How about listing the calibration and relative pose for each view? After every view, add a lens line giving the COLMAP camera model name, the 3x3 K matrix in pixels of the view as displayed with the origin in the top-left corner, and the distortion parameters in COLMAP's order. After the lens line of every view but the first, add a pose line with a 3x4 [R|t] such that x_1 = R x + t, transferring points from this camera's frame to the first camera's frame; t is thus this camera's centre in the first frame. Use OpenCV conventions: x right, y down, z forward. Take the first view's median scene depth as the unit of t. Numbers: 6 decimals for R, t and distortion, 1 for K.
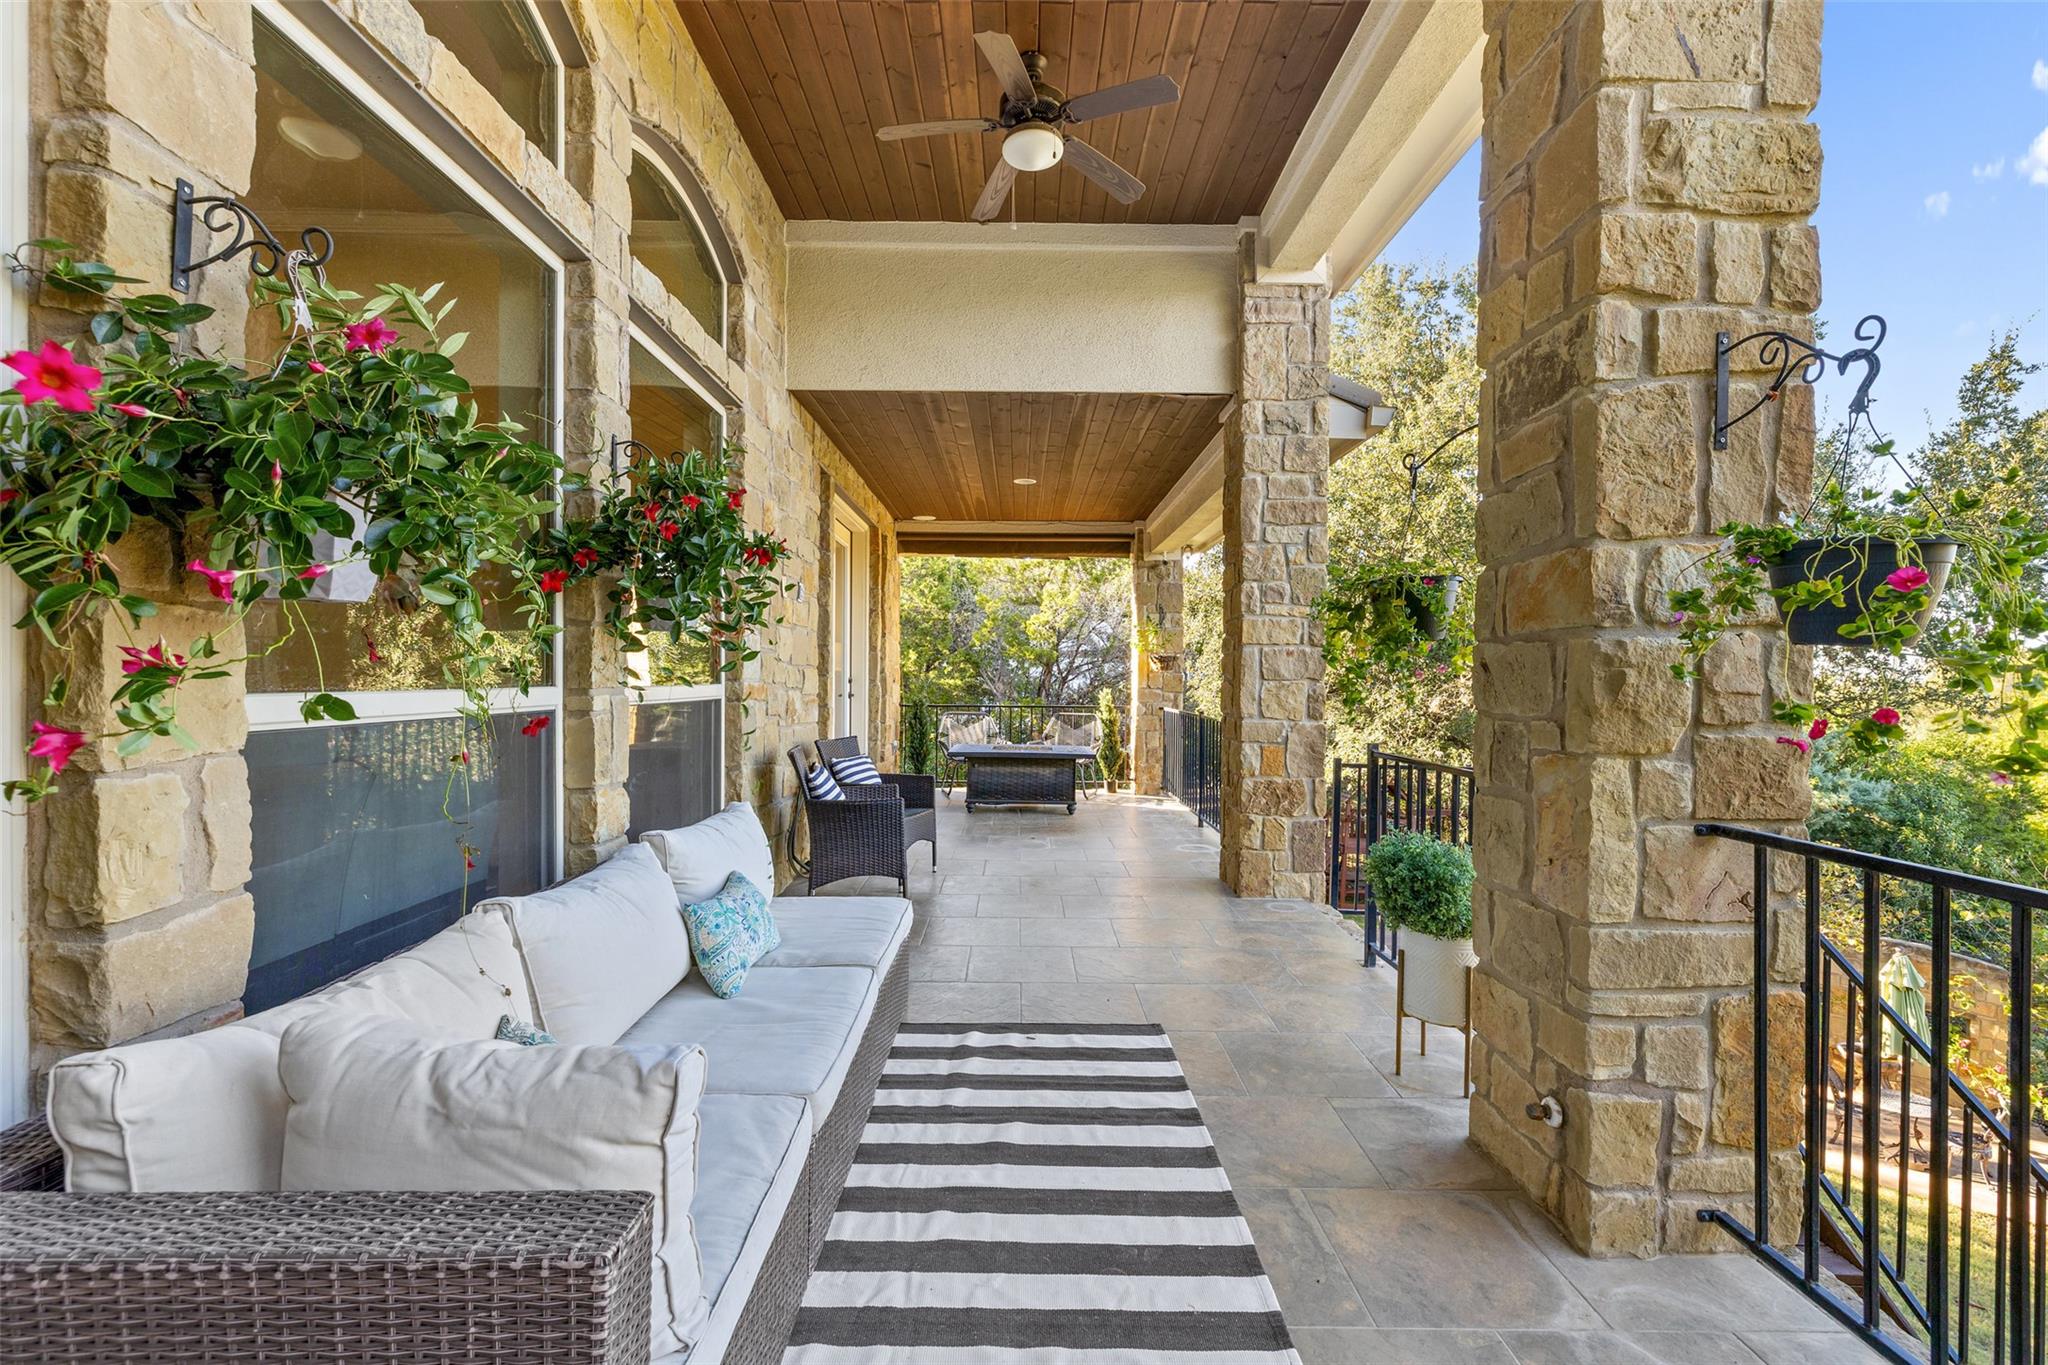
lens RADIAL K [[868.8, 0, 1020.3], [0, 868.8, 684.2], [0, 0, 1]] dist [0.008013, -0.000424]
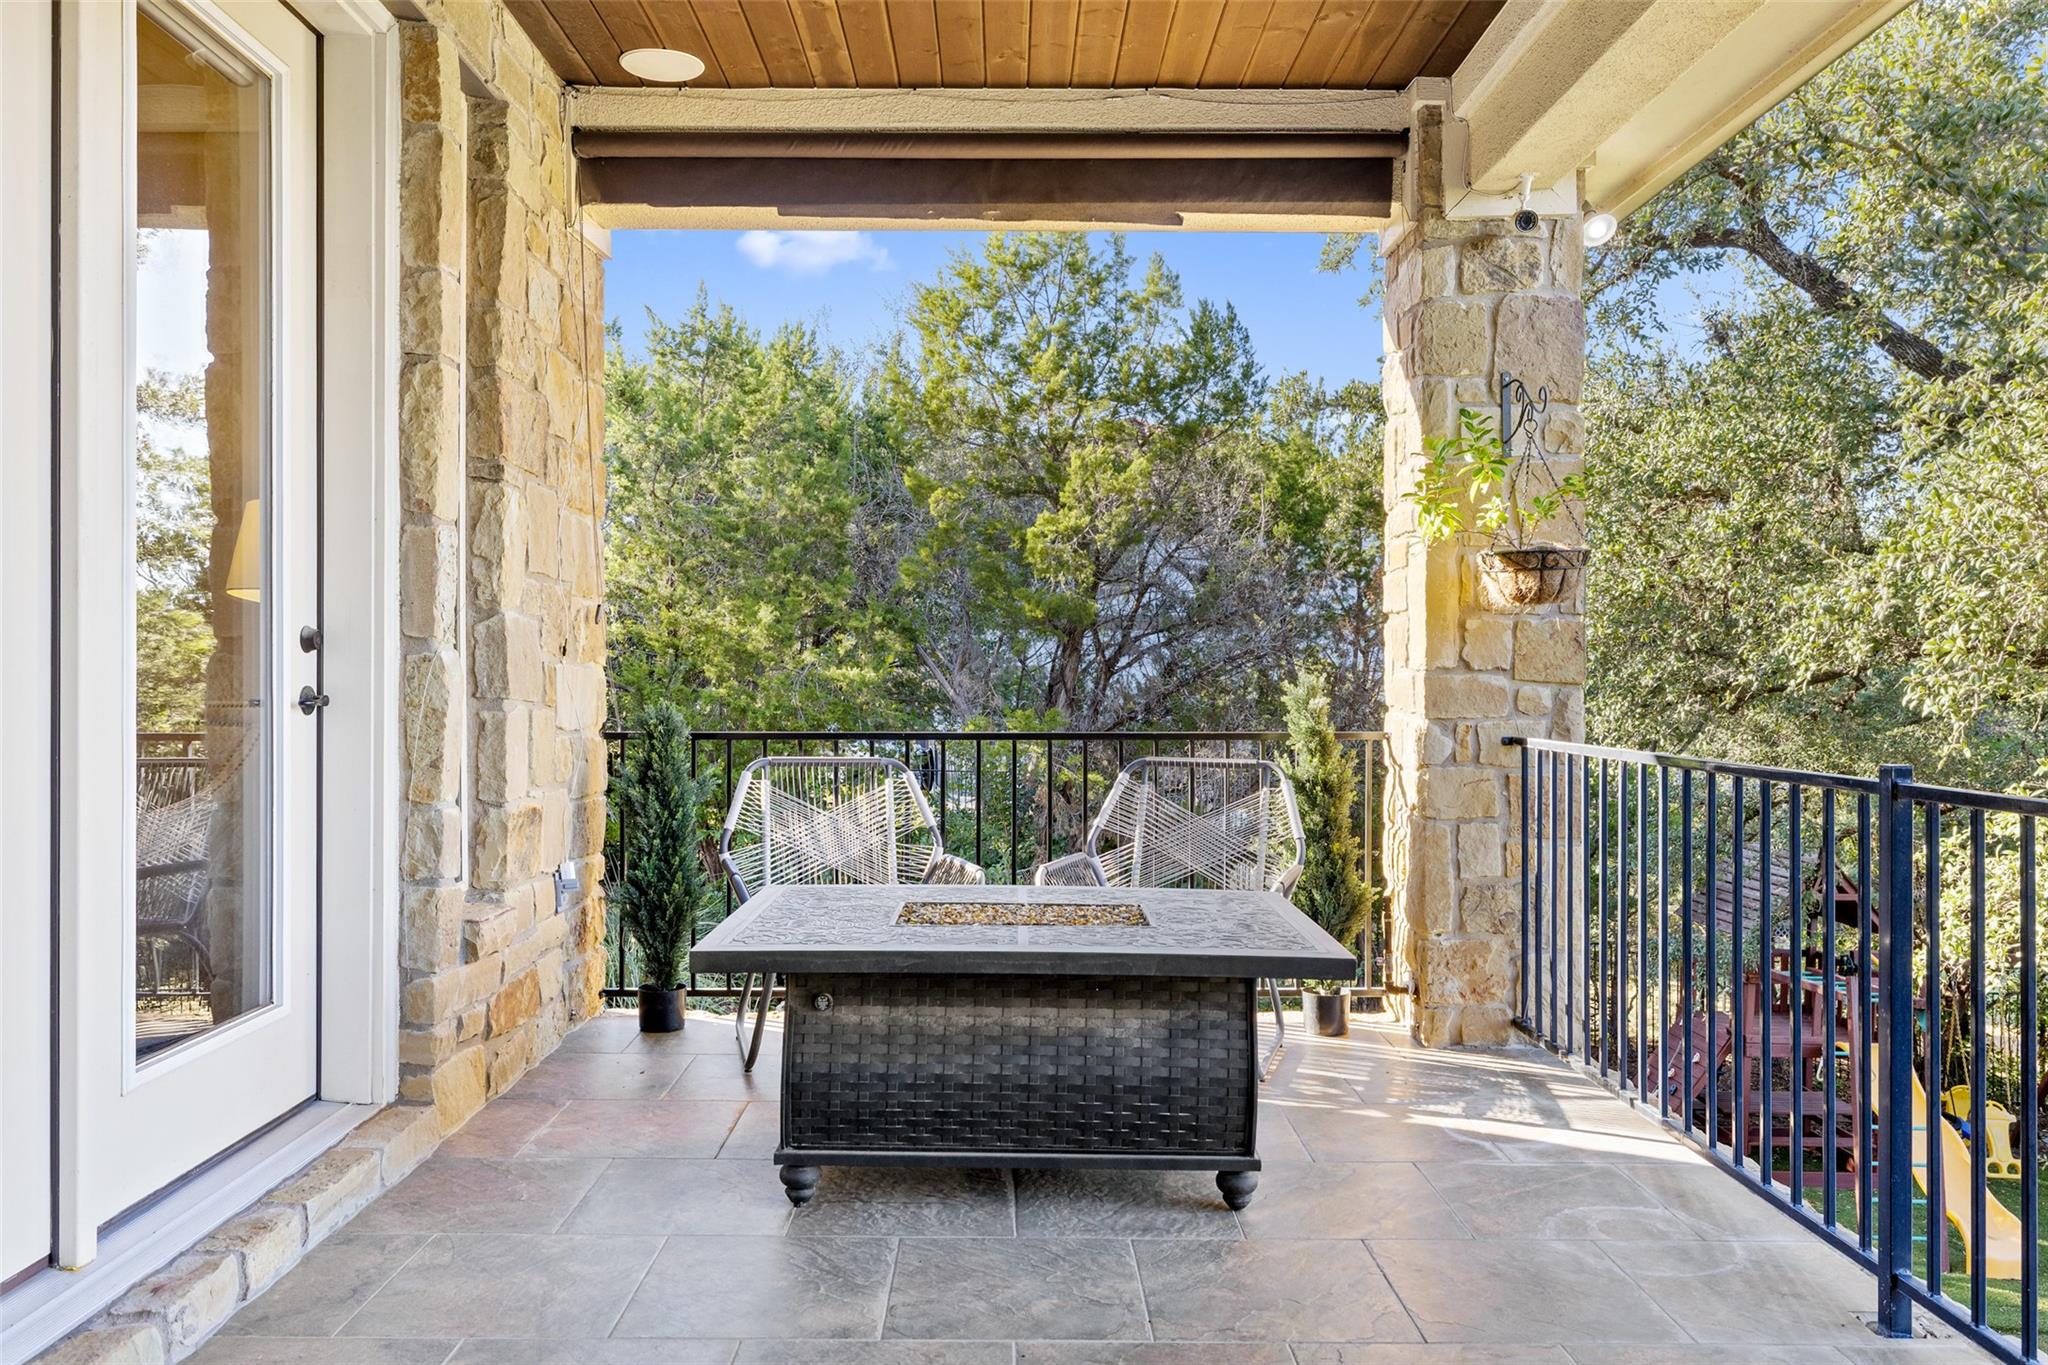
lens RADIAL K [[1471.8, 0, 1025.3], [0, 1471.8, 681.5], [0, 0, 1]] dist [0.007114, 0.002136]
pose [[0.999924, -0.006319, 0.010557, -0.000285], [0.006354, 0.999974, -0.003320, 0.009109], [-0.010535, 0.003387, 0.999939, 0.513532]]
